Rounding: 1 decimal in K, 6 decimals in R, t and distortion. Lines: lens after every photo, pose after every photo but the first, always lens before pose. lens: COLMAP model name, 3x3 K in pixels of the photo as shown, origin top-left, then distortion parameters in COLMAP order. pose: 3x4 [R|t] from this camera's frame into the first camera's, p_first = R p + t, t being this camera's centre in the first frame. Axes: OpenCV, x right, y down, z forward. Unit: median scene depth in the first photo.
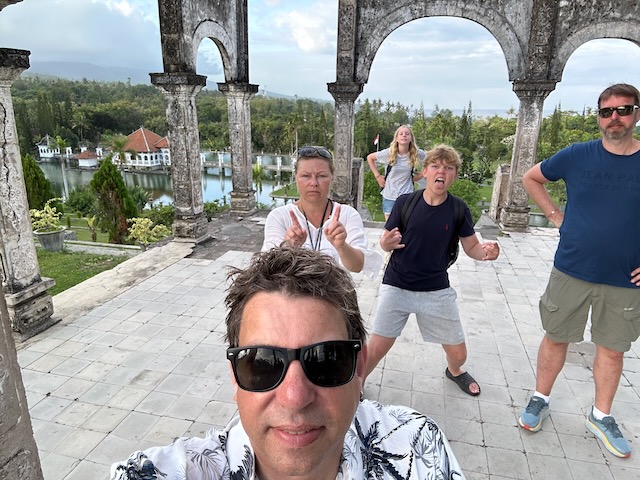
lens RADIAL K [[458.8, 0, 322.0], [0, 458.8, 241.0], [0, 0, 1]] dist [0.088000, -0.113928]
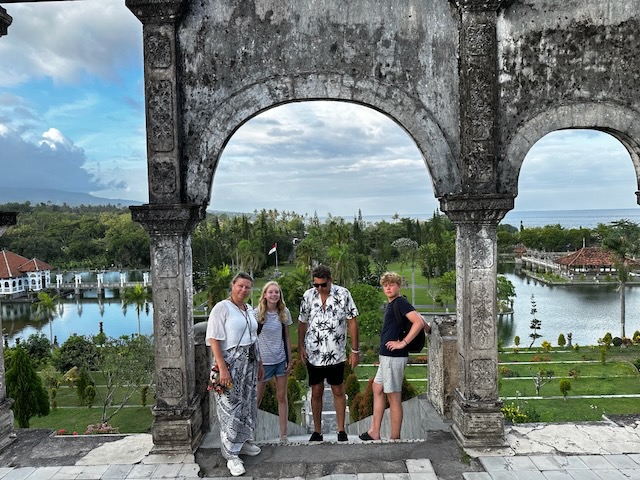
lens RADIAL K [[456.2, 0, 322.6], [0, 456.2, 236.7], [0, 0, 1]] dist [0.135652, -0.170487]
pose [[0.975557, -0.048090, 0.214418, 0.103328], [0.096953, 0.969848, -0.223594, -0.145841], [-0.197200, 0.238917, 0.950805, 0.396638]]
